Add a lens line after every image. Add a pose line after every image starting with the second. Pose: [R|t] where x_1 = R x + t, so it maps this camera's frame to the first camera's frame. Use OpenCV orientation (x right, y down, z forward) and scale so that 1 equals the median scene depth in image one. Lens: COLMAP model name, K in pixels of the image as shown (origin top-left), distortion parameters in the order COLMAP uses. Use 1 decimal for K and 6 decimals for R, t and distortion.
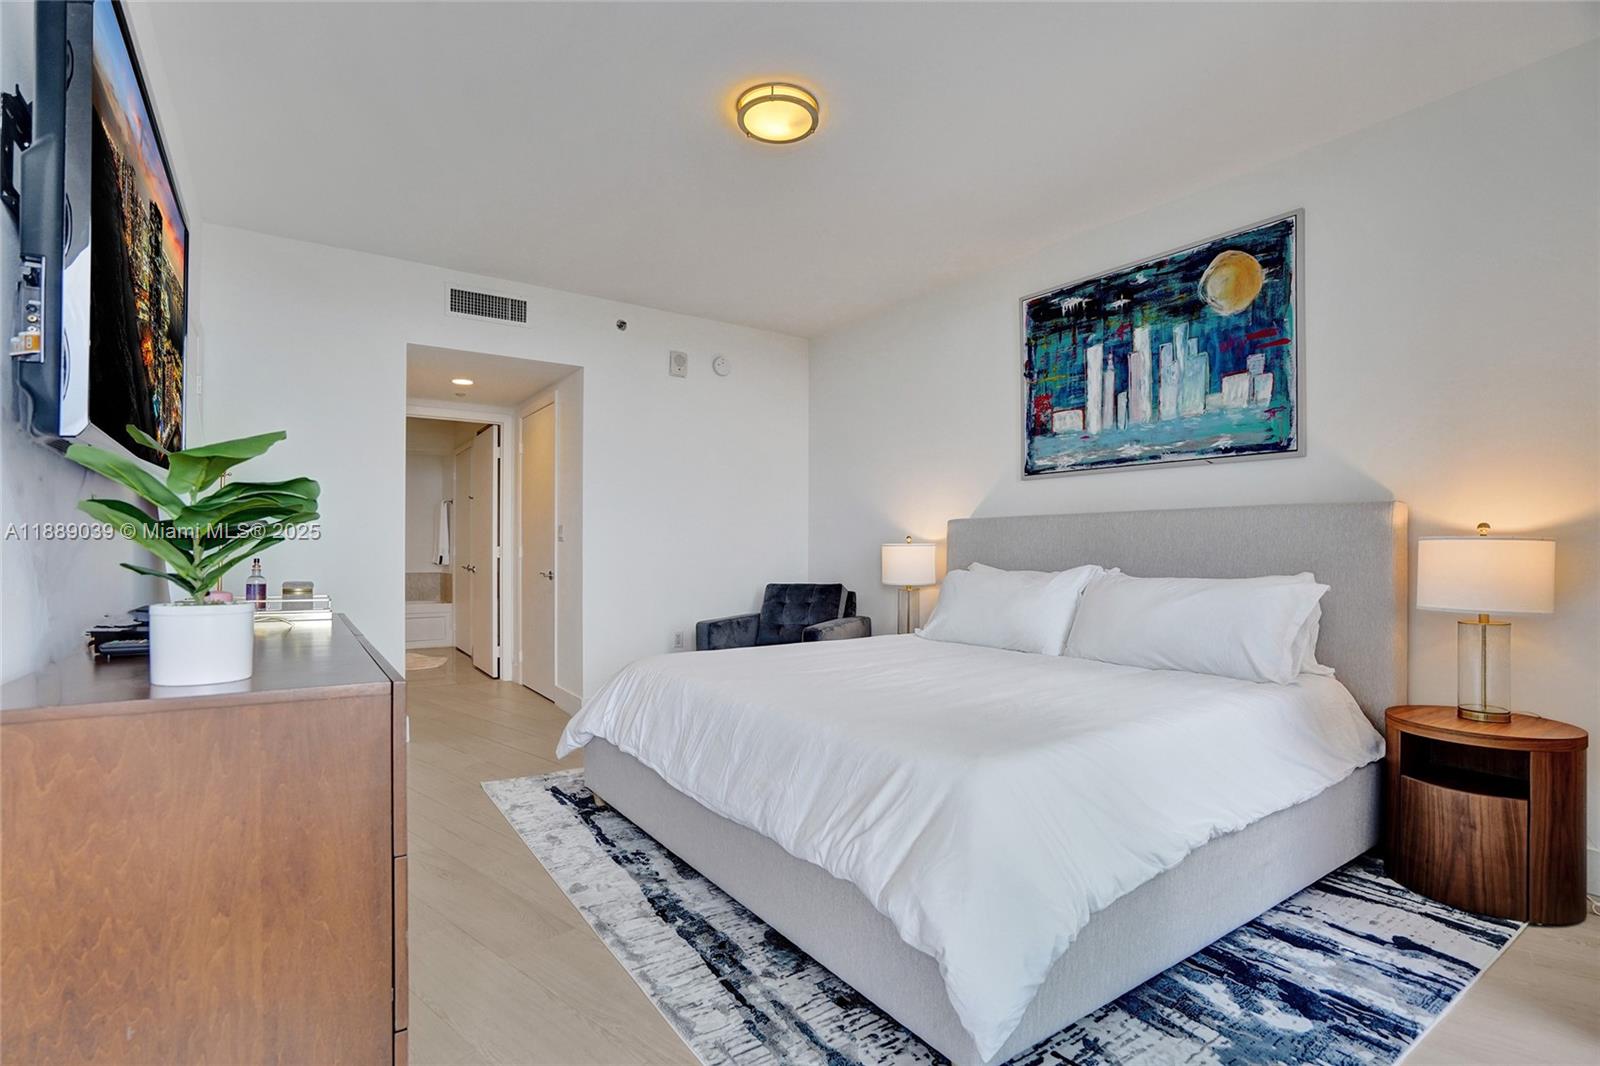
lens RADIAL K [[751.9, 0, 793.5], [0, 751.9, 540.6], [0, 0, 1]] dist [-0.065441, 0.030345]
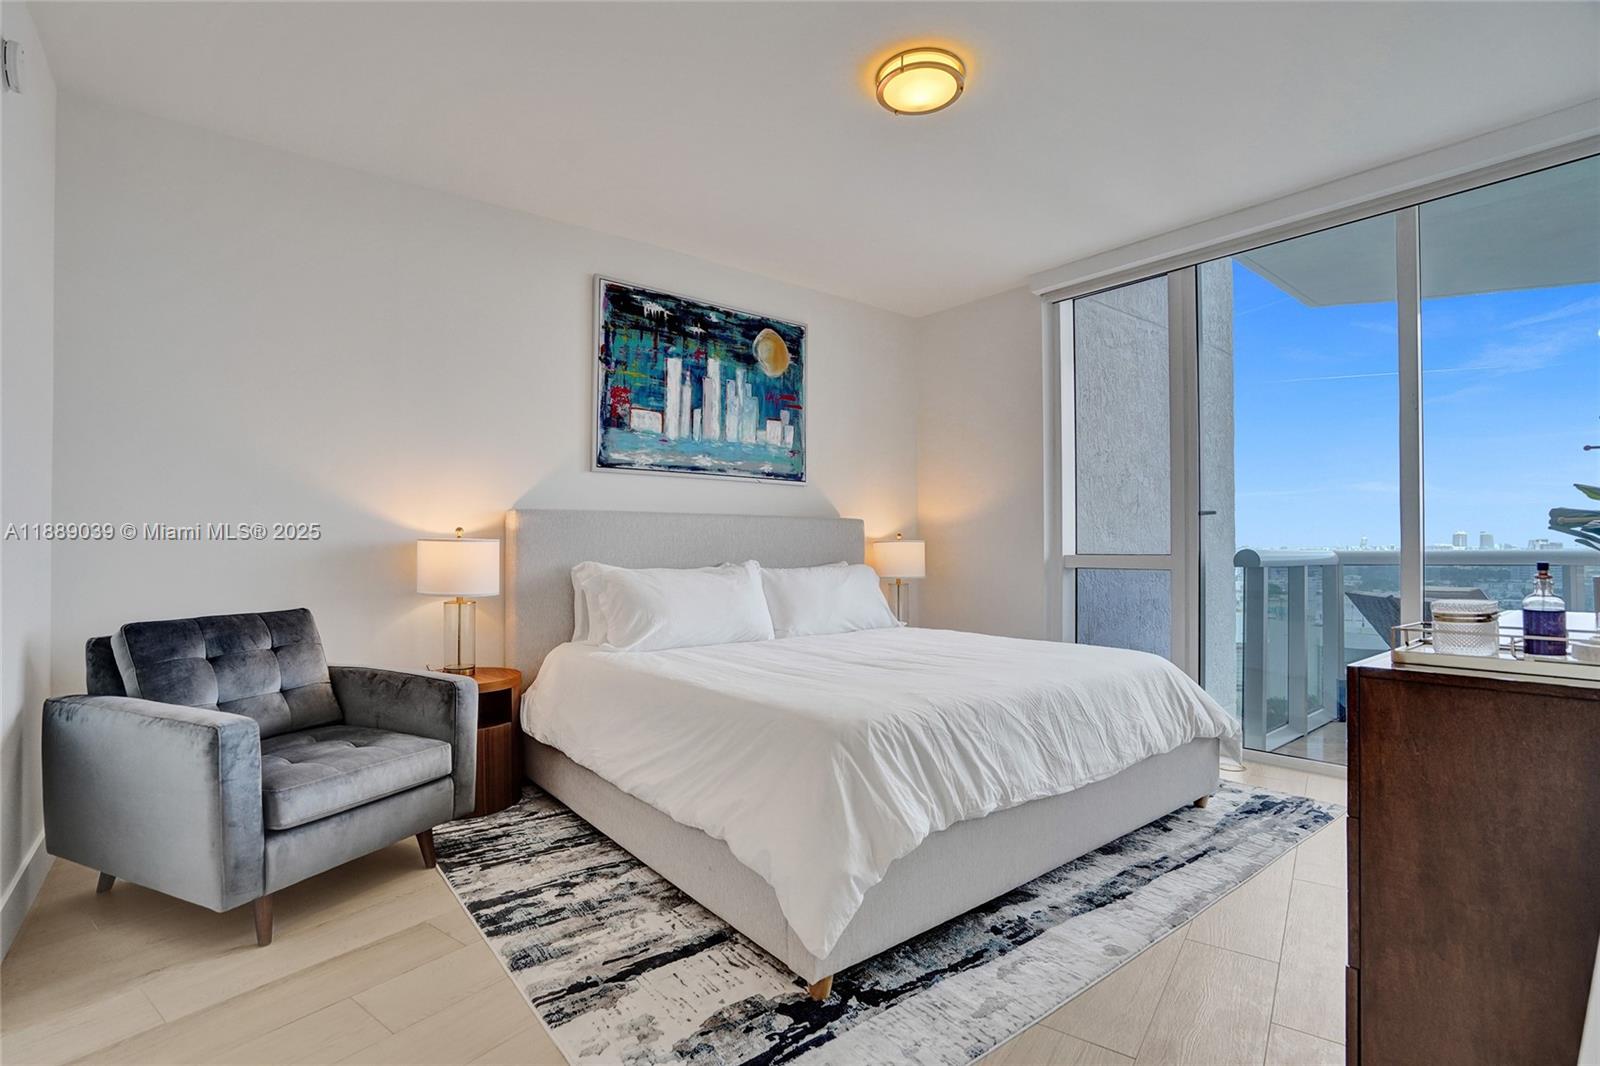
lens RADIAL K [[751.9, 0, 793.5], [0, 751.9, 540.6], [0, 0, 1]] dist [-0.065441, 0.030345]
pose [[-0.059625, 0.009948, 0.998171, -0.726133], [-0.009924, 0.999895, -0.010558, 0.013573], [-0.998171, -0.010536, -0.059520, 0.936069]]
